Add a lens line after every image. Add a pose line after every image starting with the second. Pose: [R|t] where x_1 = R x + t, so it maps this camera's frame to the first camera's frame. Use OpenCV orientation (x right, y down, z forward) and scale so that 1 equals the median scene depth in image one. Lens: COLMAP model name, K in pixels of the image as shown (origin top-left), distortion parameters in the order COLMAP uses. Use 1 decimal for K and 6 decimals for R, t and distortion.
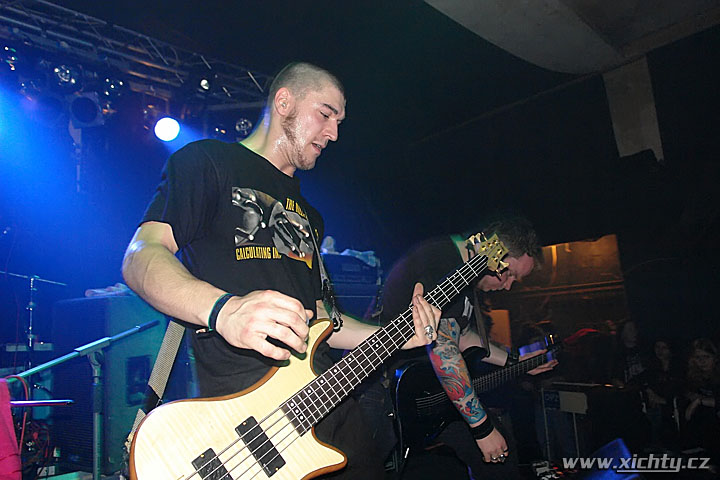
lens RADIAL K [[503.9, 0, 360.0], [0, 503.9, 240.0], [0, 0, 1]] dist [-0.025723, 0.003774]
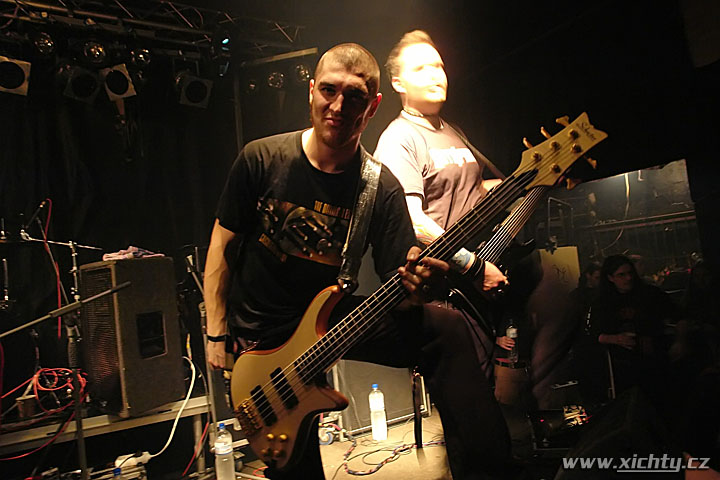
lens RADIAL K [[503.9, 0, 360.0], [0, 503.9, 240.0], [0, 0, 1]] dist [-0.025723, 0.003774]
pose [[0.980638, -0.049983, -0.189342, 0.130428], [0.071402, 0.991579, 0.108043, -0.006673], [0.182347, -0.119470, 0.975949, 0.018054]]
